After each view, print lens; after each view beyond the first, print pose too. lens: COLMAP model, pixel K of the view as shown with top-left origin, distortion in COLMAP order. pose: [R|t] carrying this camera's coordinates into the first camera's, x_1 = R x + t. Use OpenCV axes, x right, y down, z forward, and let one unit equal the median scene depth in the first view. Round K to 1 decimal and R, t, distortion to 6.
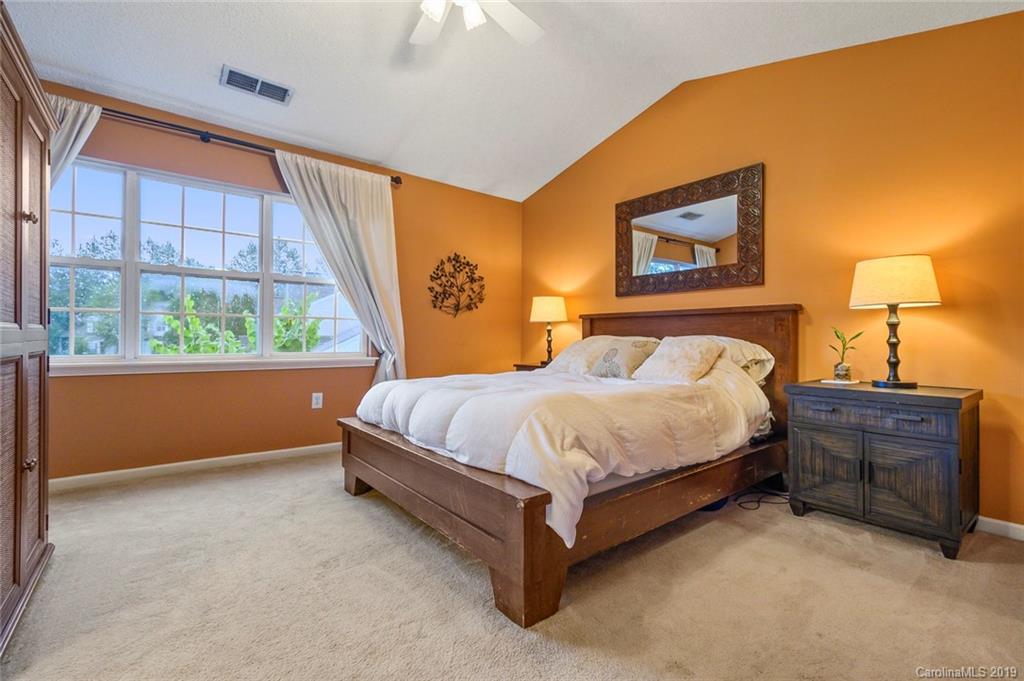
lens RADIAL K [[457.1, 0, 512.1], [0, 457.1, 337.2], [0, 0, 1]] dist [0.011900, -0.003411]
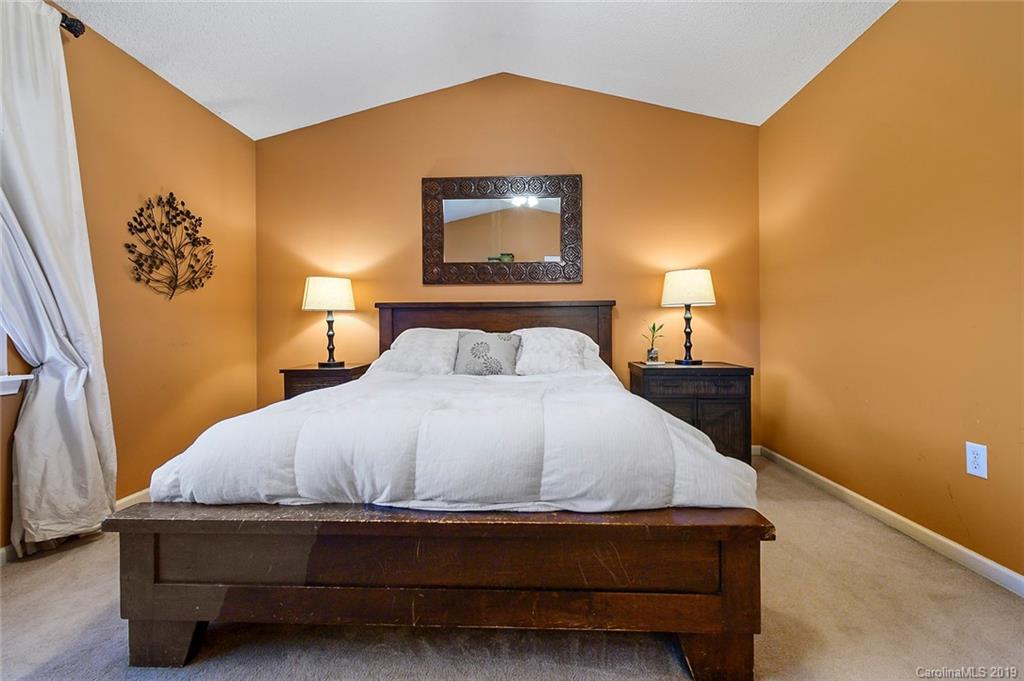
lens RADIAL K [[457.1, 0, 507.3], [0, 457.1, 335.4], [0, 0, 1]] dist [0.011900, -0.003411]
pose [[0.658638, -0.015676, 0.752297, -0.296282], [0.008183, 0.999873, 0.013671, -0.000395], [-0.752416, -0.002849, 0.658682, 0.269170]]
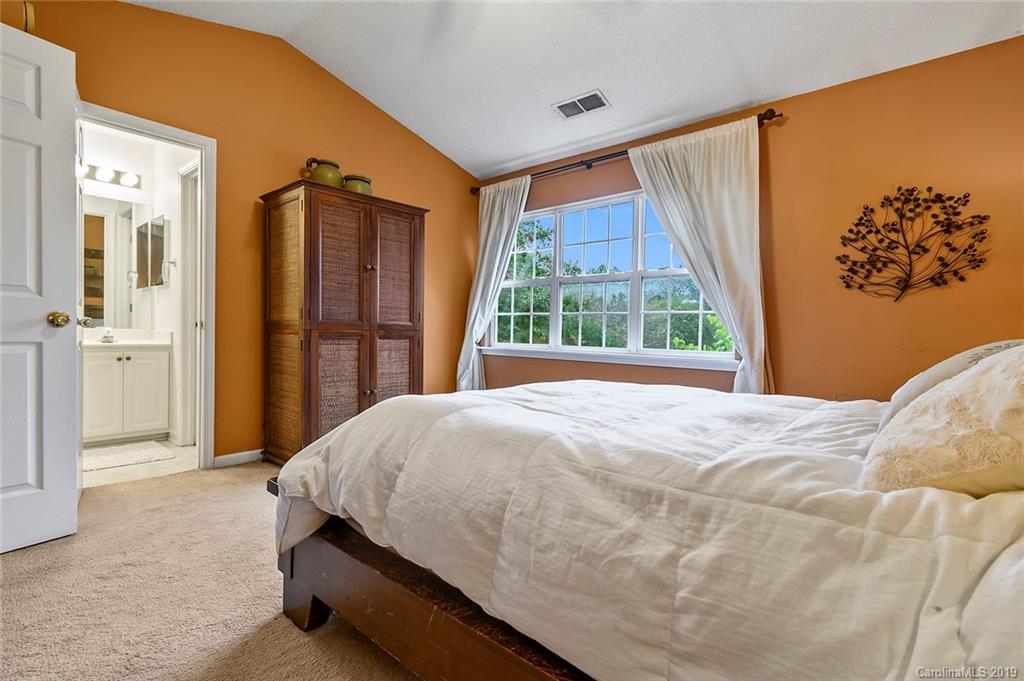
lens RADIAL K [[457.1, 0, 513.3], [0, 457.1, 340.4], [0, 0, 1]] dist [0.011900, -0.003411]
pose [[0.200153, 0.016867, -0.979619, 0.346056], [-0.018489, 0.999739, 0.013436, 0.006245], [0.979590, 0.015423, 0.200413, 0.428441]]
